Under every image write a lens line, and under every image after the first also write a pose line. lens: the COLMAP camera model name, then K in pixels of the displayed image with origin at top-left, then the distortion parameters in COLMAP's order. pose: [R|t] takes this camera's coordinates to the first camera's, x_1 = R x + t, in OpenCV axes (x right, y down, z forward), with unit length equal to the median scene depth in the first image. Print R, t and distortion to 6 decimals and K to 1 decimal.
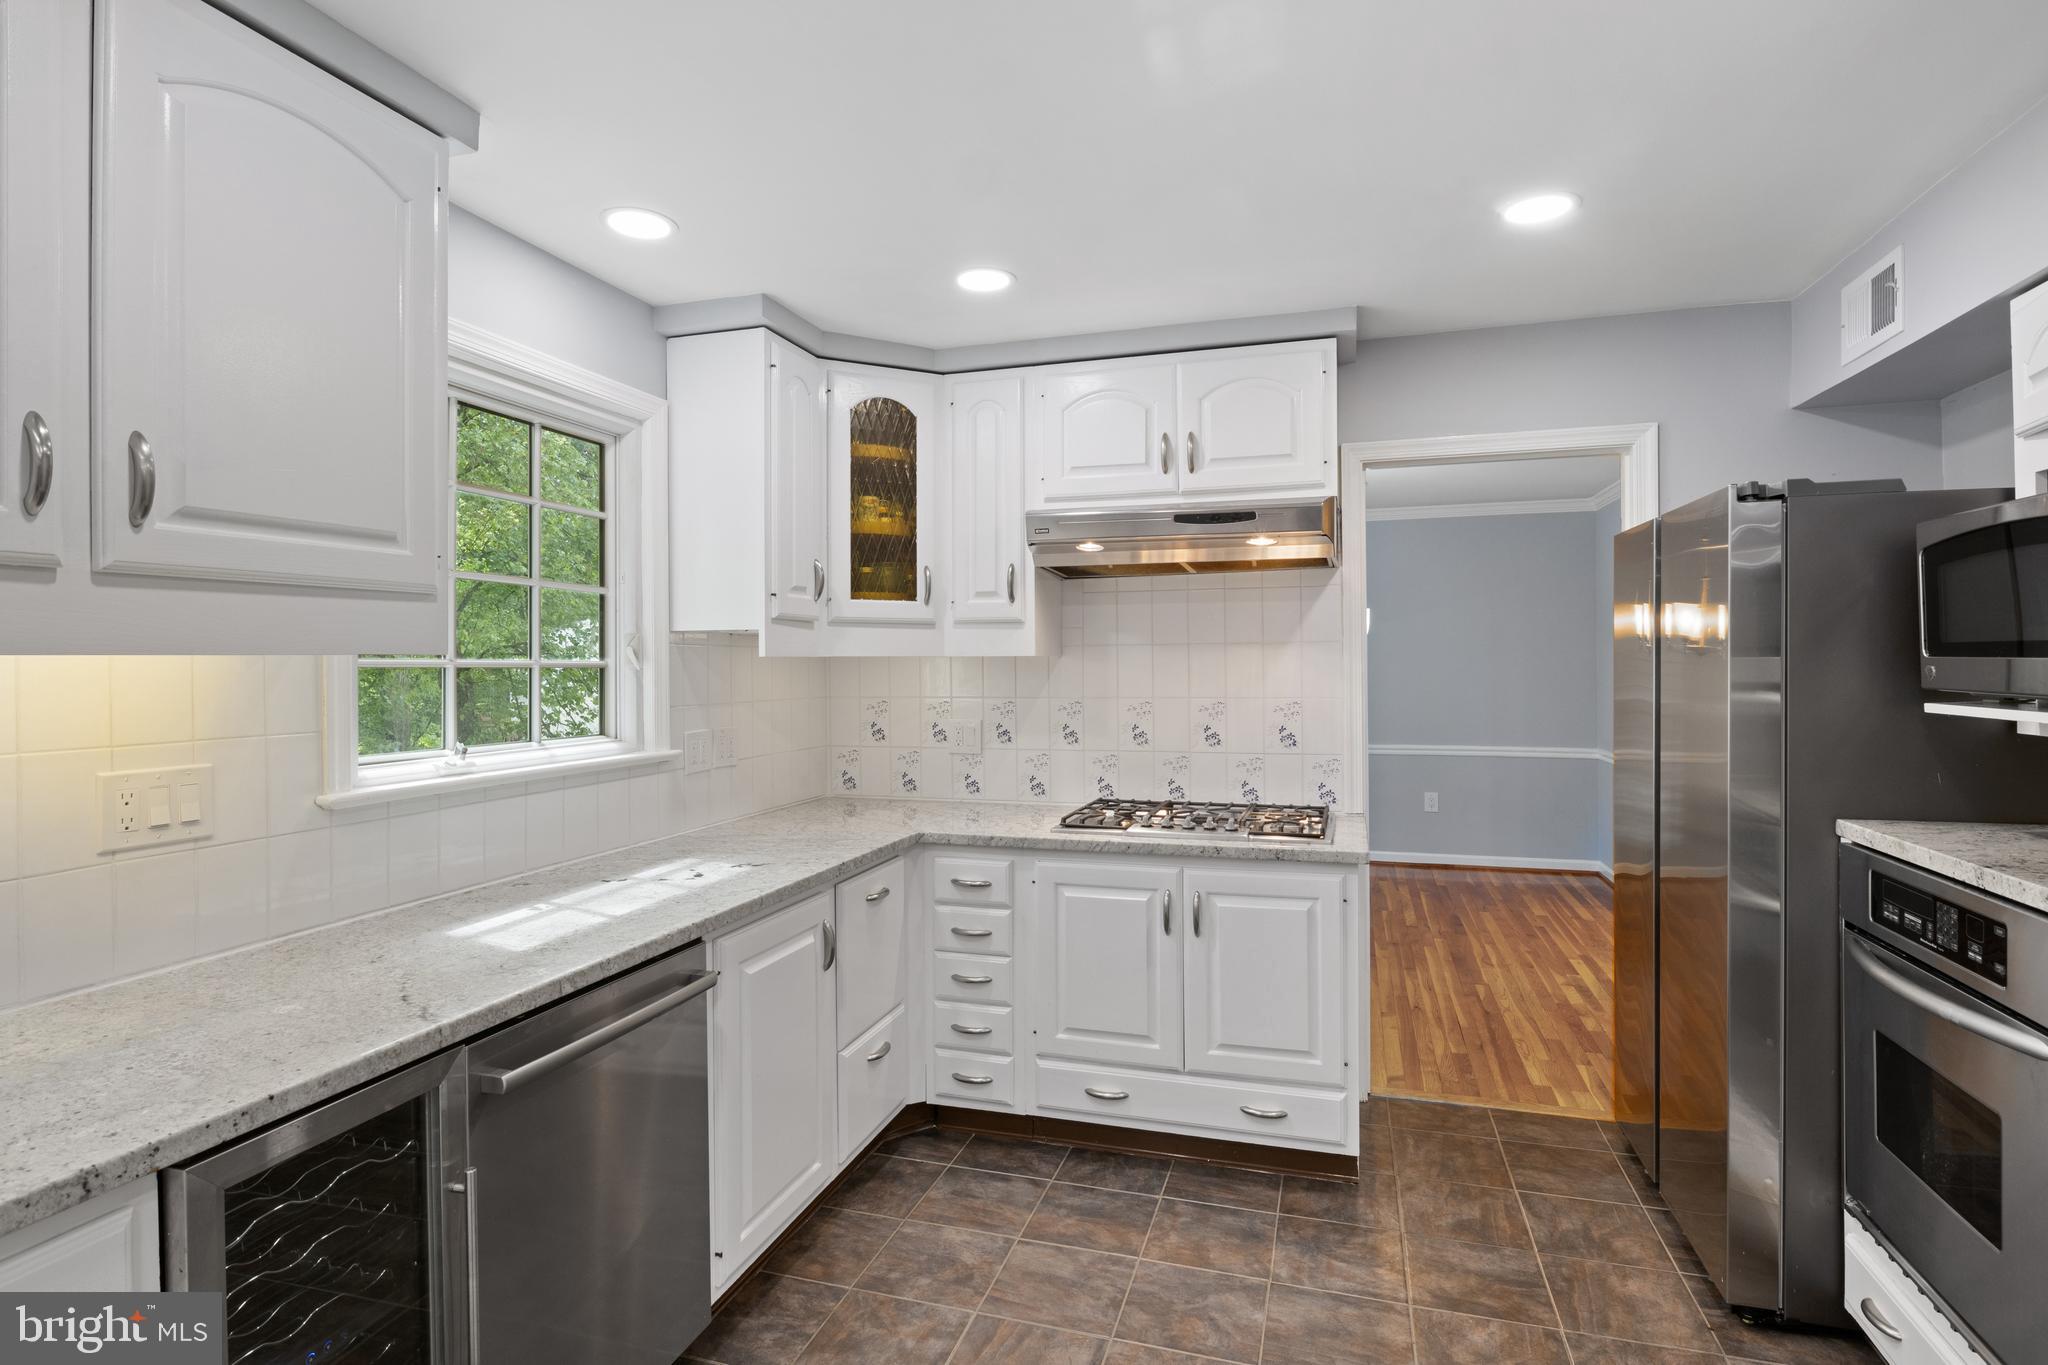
lens RADIAL K [[1017.8, 0, 1025.7], [0, 1017.8, 665.7], [0, 0, 1]] dist [-0.008873, -0.000789]
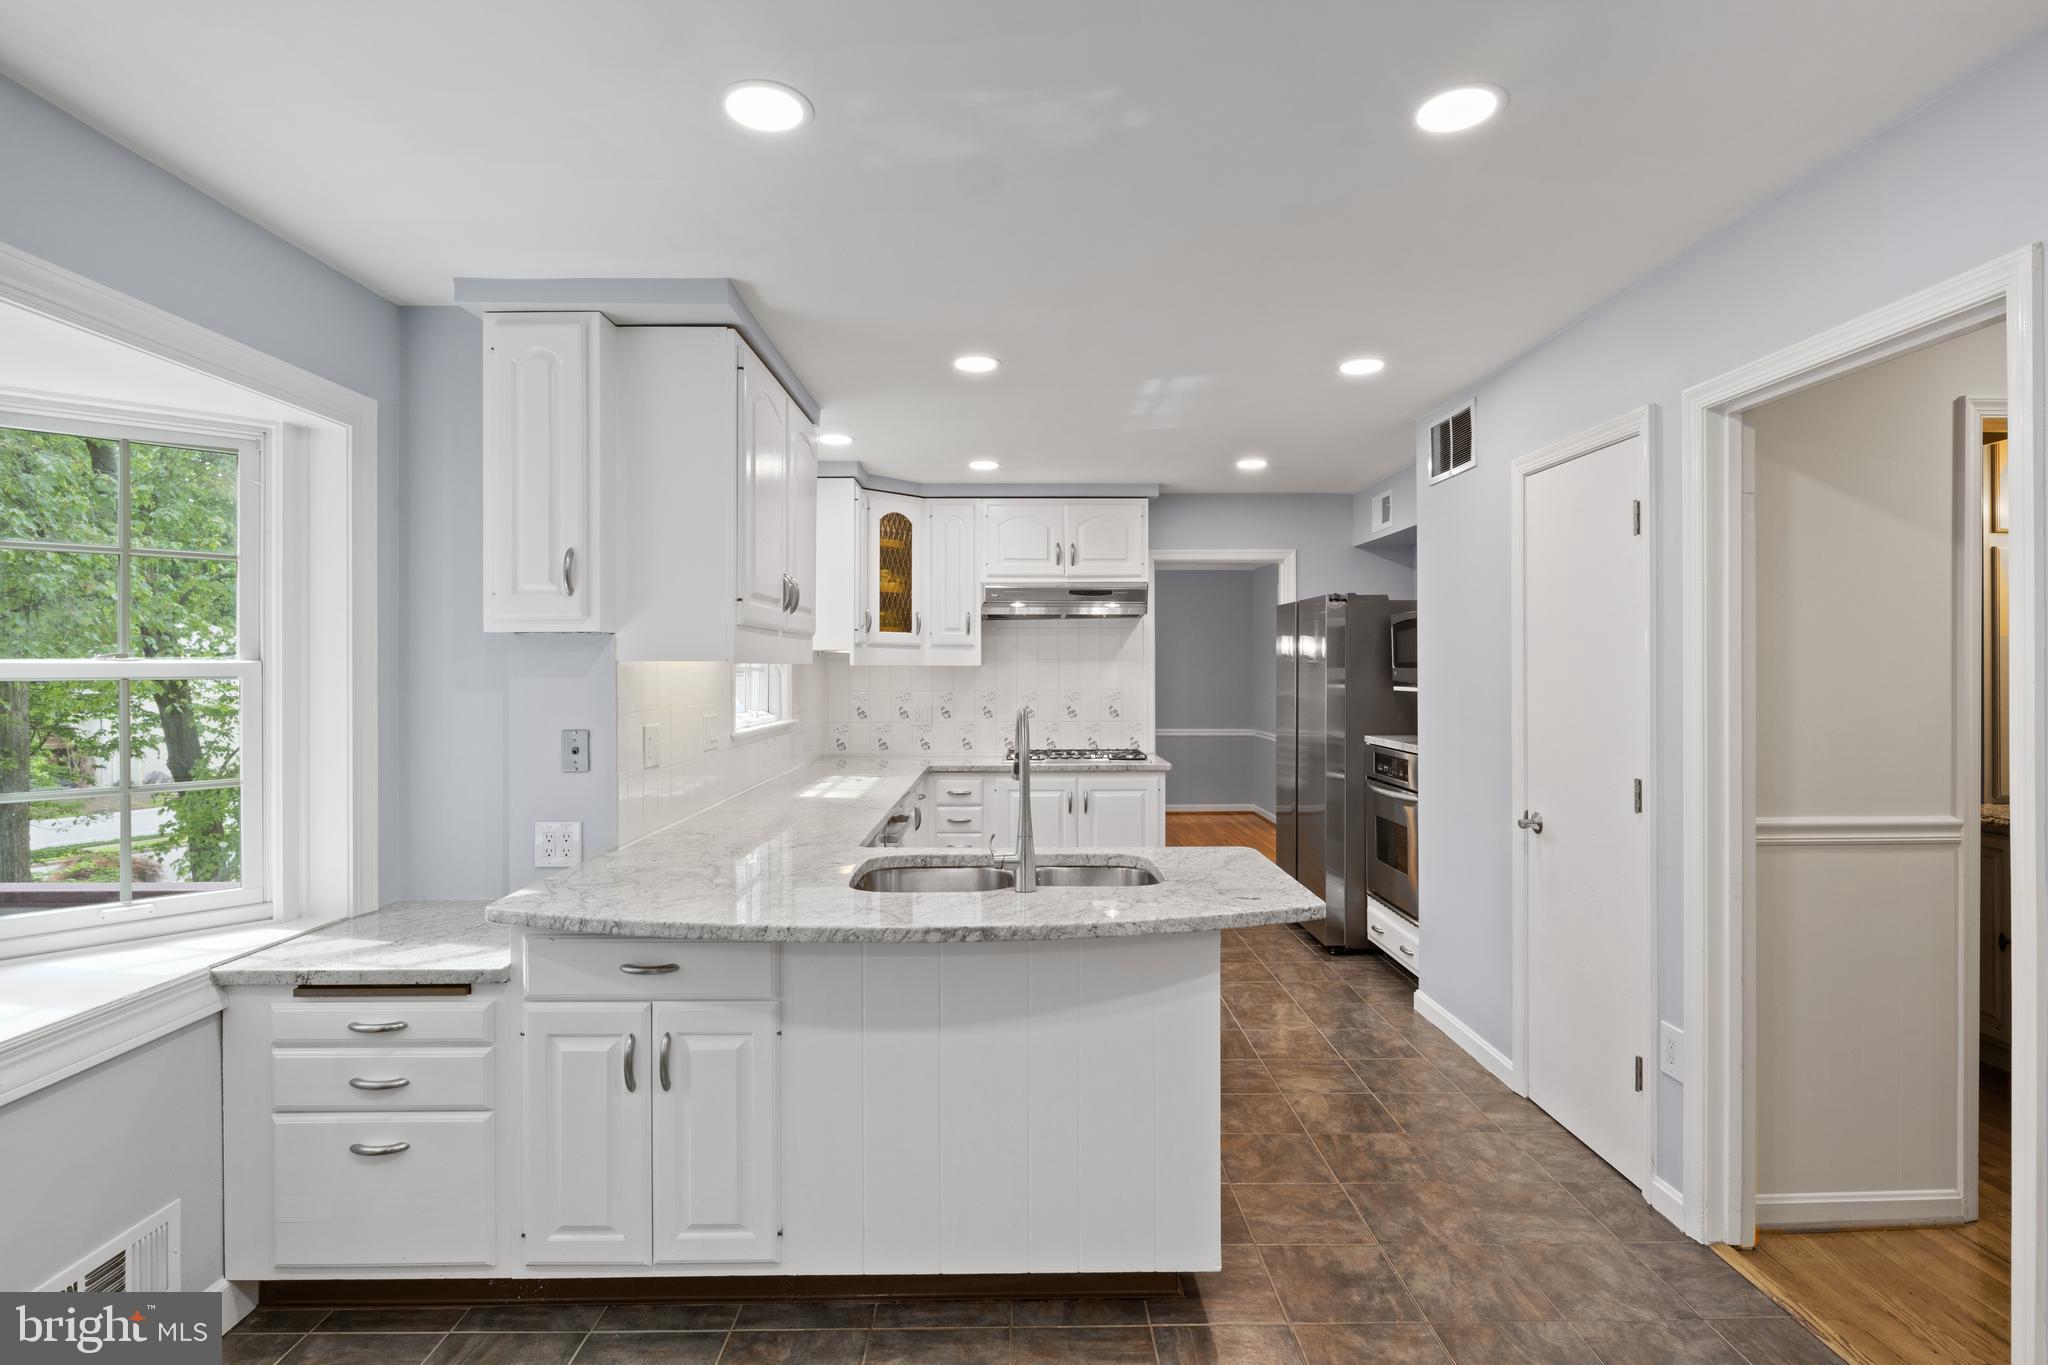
lens RADIAL K [[1017.8, 0, 1024.4], [0, 1017.8, 677.6], [0, 0, 1]] dist [-0.008873, -0.000789]
pose [[0.950741, 0.000901, 0.309986, -0.480873], [-0.001905, 0.999994, 0.002934, 0.006103], [-0.309982, -0.003380, 0.950737, -0.703206]]
